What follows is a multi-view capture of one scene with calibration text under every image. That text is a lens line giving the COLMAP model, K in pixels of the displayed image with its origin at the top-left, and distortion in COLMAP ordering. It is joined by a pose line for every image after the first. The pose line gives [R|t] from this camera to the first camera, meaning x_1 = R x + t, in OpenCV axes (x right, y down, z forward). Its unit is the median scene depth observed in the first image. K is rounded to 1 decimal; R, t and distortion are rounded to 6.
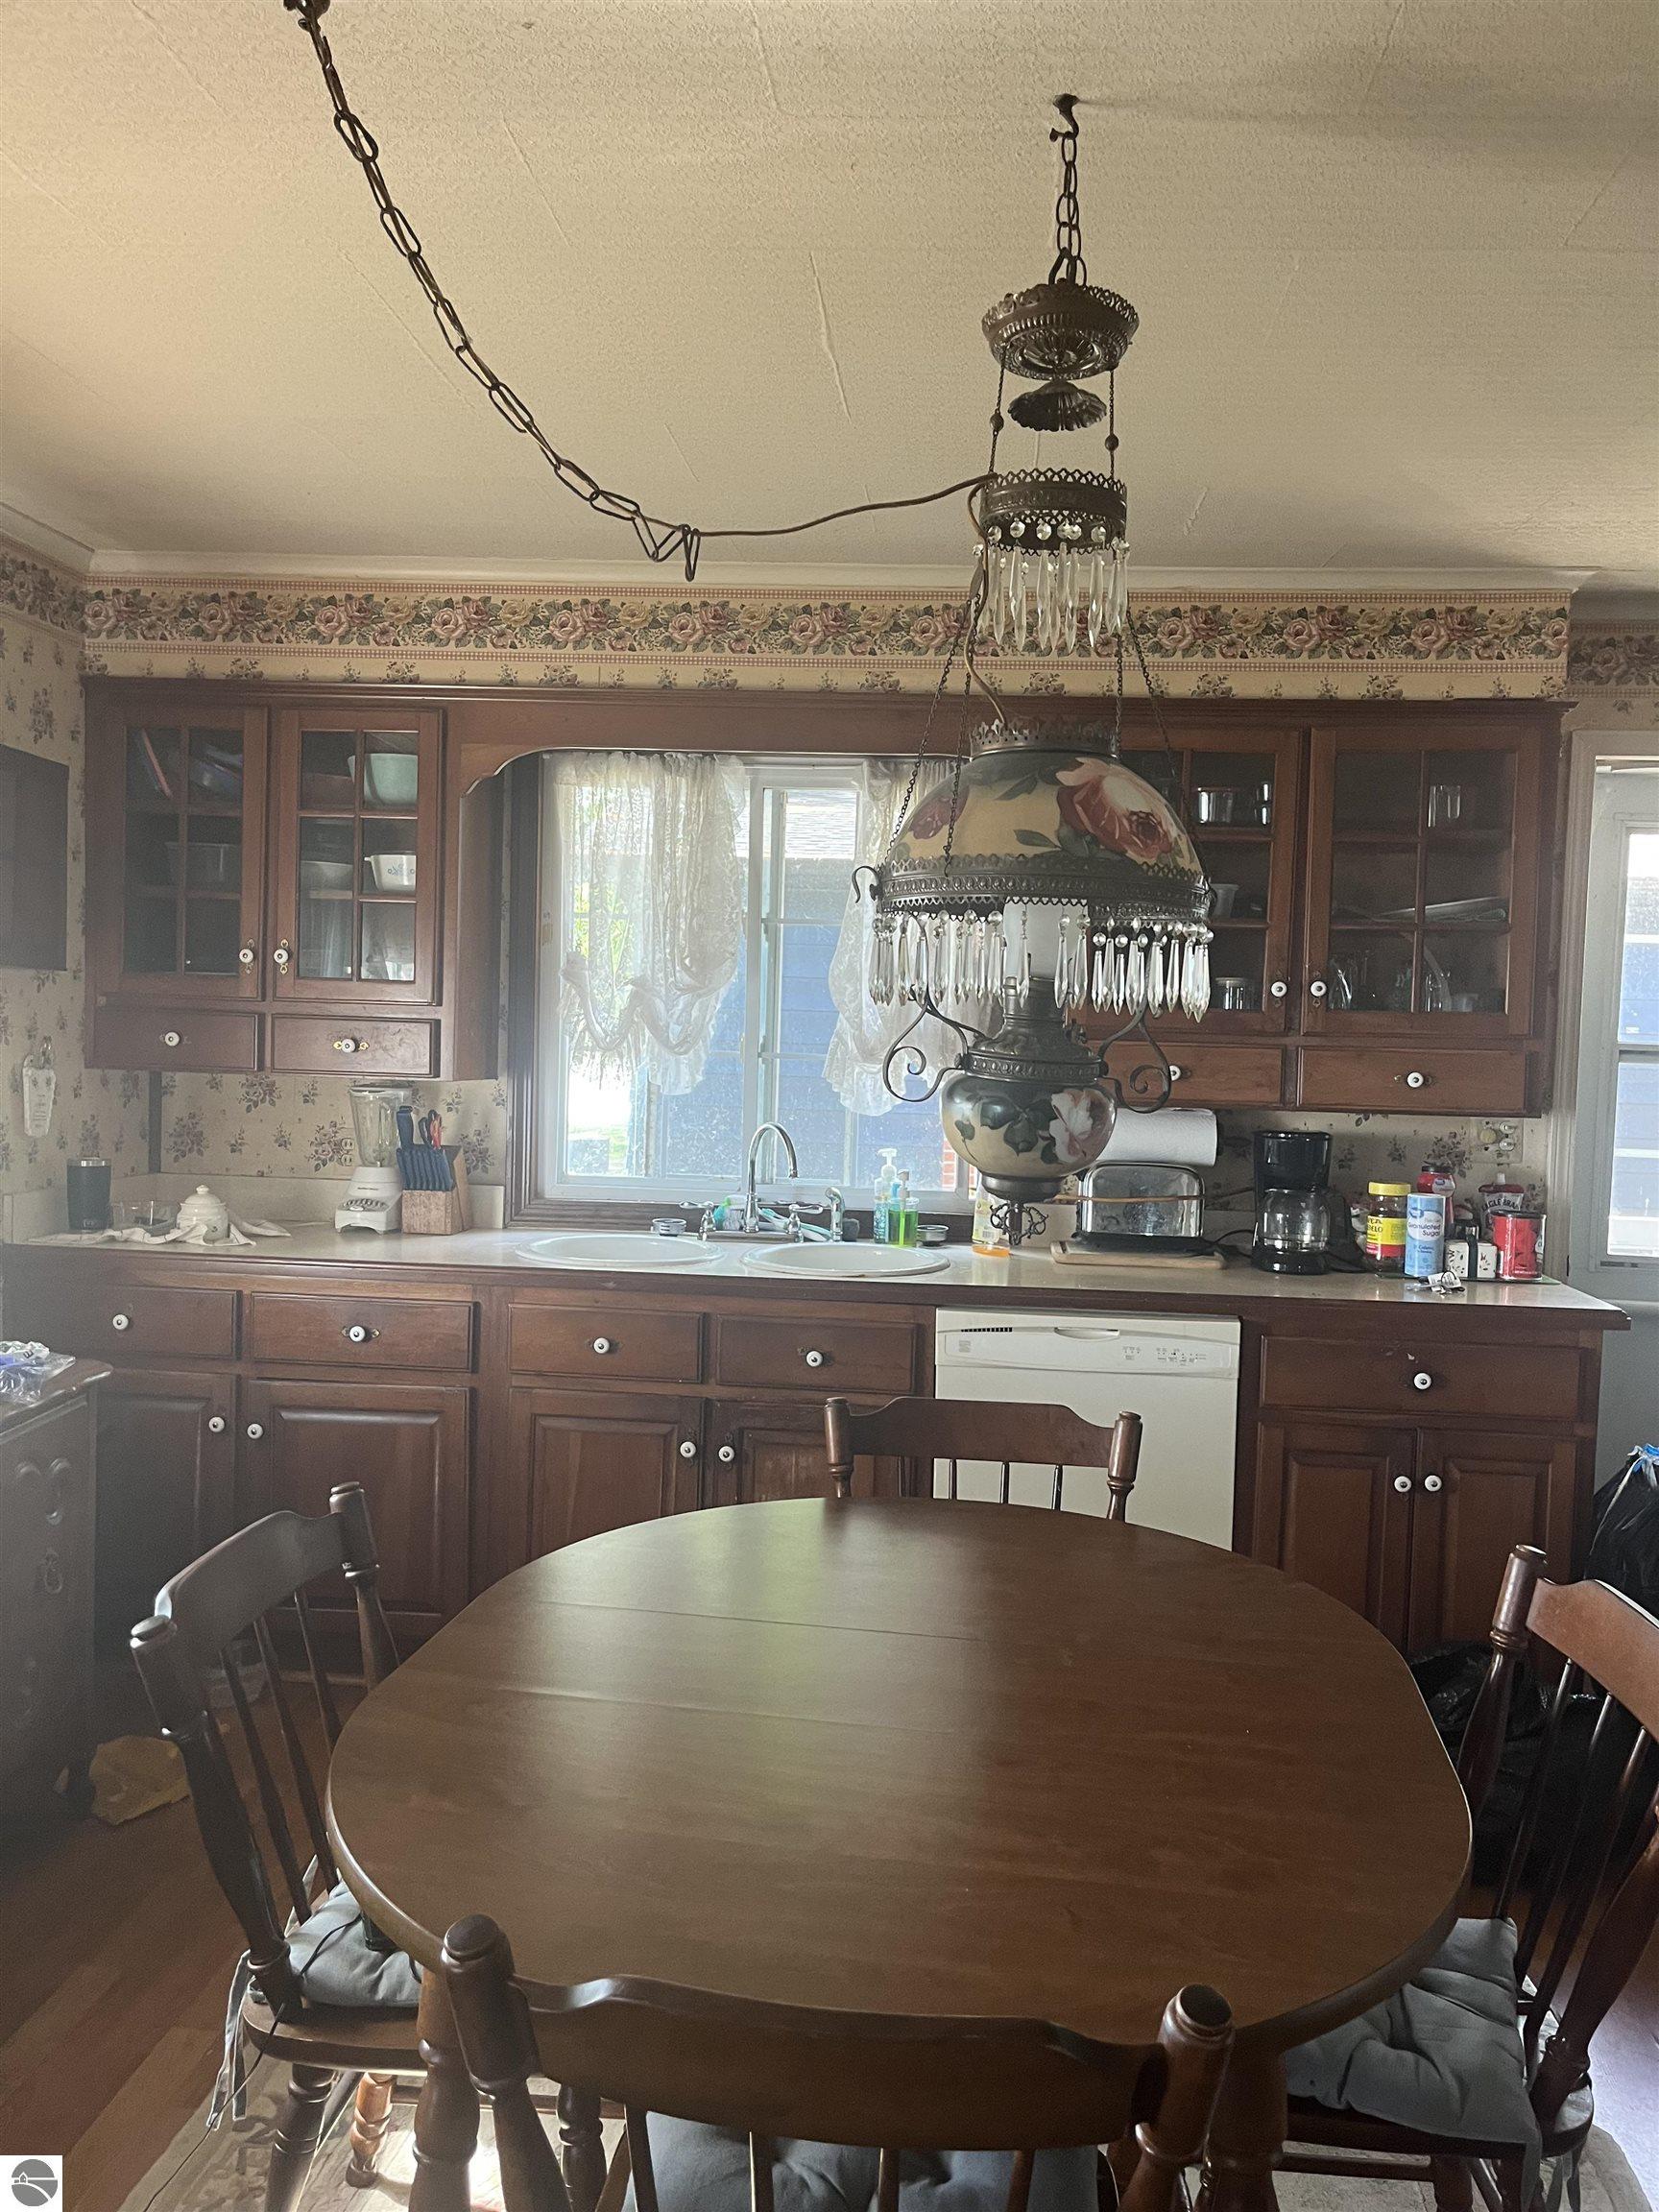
lens RADIAL K [[1704.7, 0, 829.5], [0, 1704.7, 1106.0], [0, 0, 1]] dist [0.077484, -0.190028]
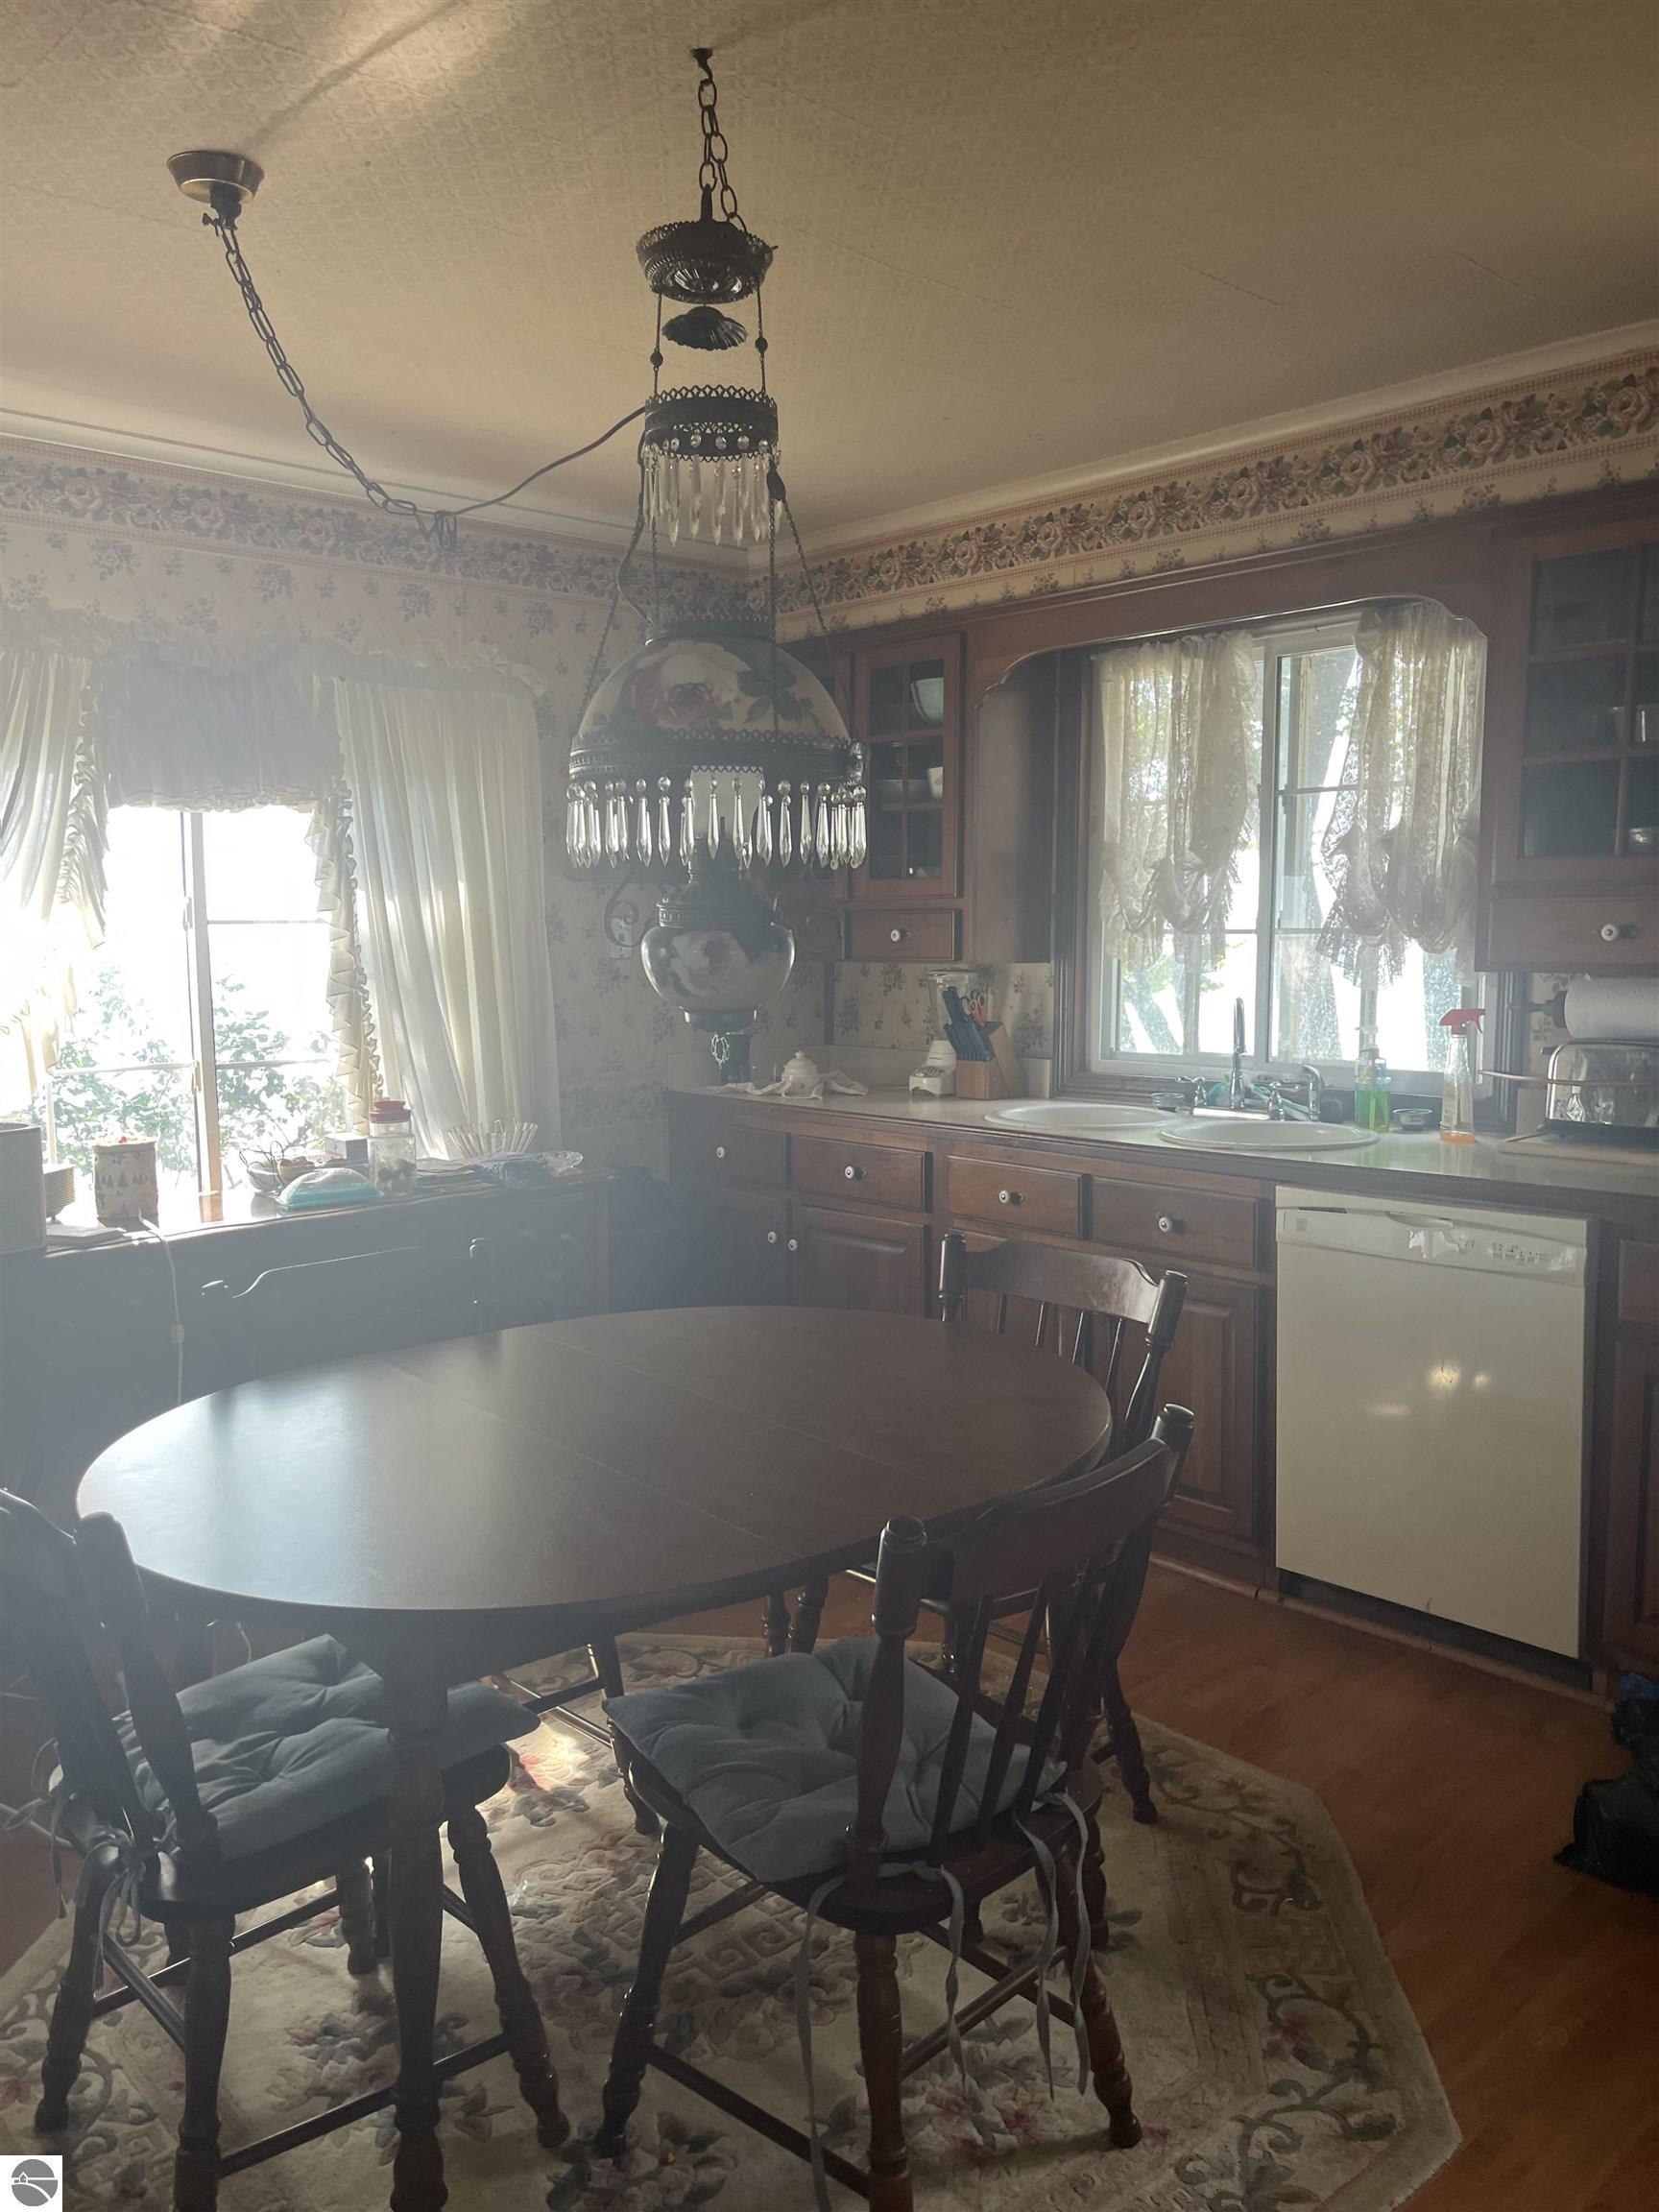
lens RADIAL K [[1704.7, 0, 829.5], [0, 1704.7, 1106.0], [0, 0, 1]] dist [0.077484, -0.190028]
pose [[0.725201, 0.035035, -0.687645, 0.489222], [-0.002053, 0.998810, 0.048724, 0.024880], [0.688534, -0.033923, 0.724410, 0.109294]]
